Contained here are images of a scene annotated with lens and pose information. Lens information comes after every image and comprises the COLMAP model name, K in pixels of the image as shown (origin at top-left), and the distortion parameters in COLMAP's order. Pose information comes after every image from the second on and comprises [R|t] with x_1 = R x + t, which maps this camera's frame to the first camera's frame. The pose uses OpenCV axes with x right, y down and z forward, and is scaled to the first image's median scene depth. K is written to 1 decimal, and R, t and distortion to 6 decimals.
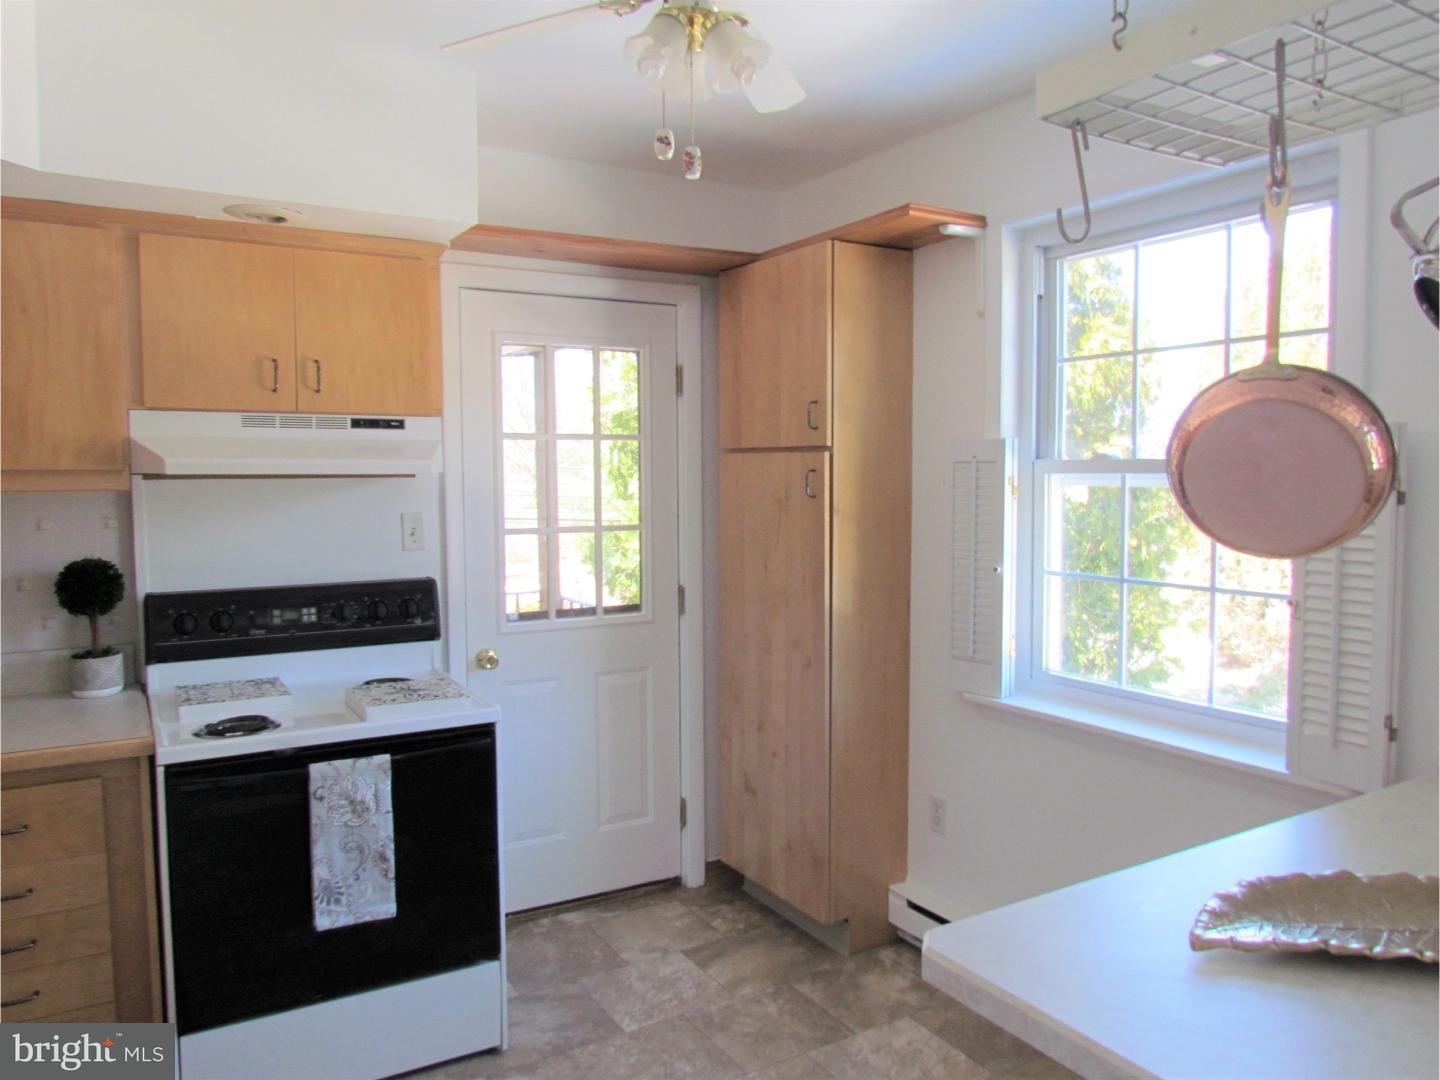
lens RADIAL K [[1030.8, 0, 653.7], [0, 1030.8, 538.8], [0, 0, 1]] dist [-0.024752, 0.022578]
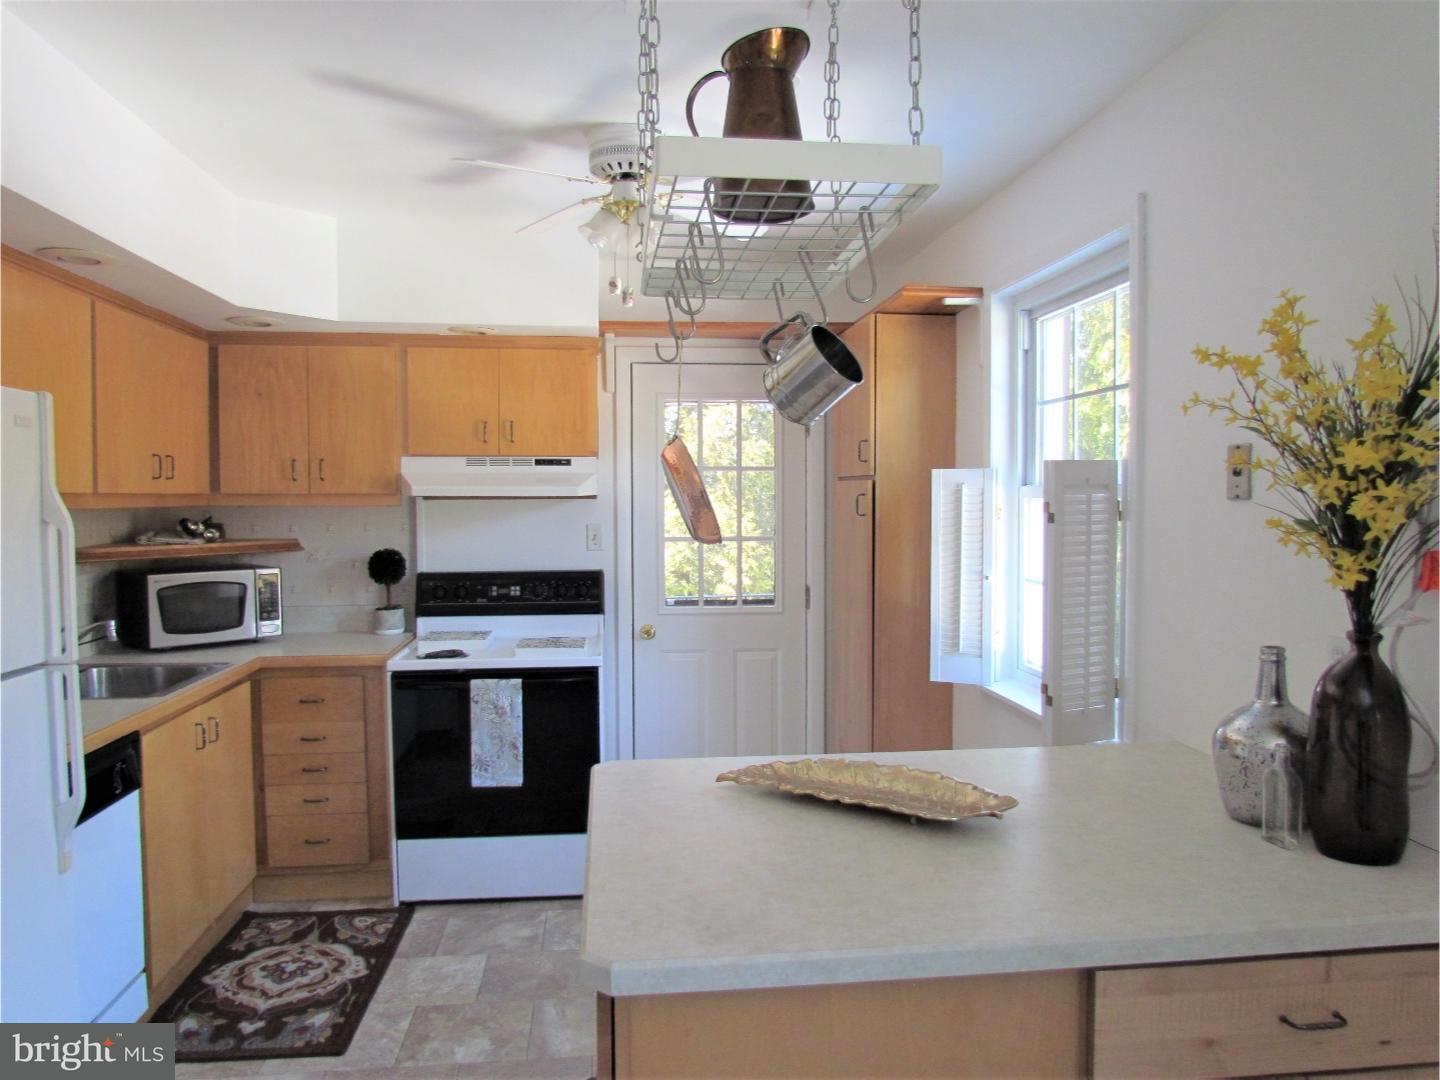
lens RADIAL K [[1030.8, 0, 710.8], [0, 1030.8, 546.8], [0, 0, 1]] dist [-0.024752, 0.022578]
pose [[0.913740, 0.022005, -0.405703, 0.563346], [-0.029332, 0.999499, -0.011850, 0.020846], [0.405239, 0.022728, 0.913928, -0.264652]]
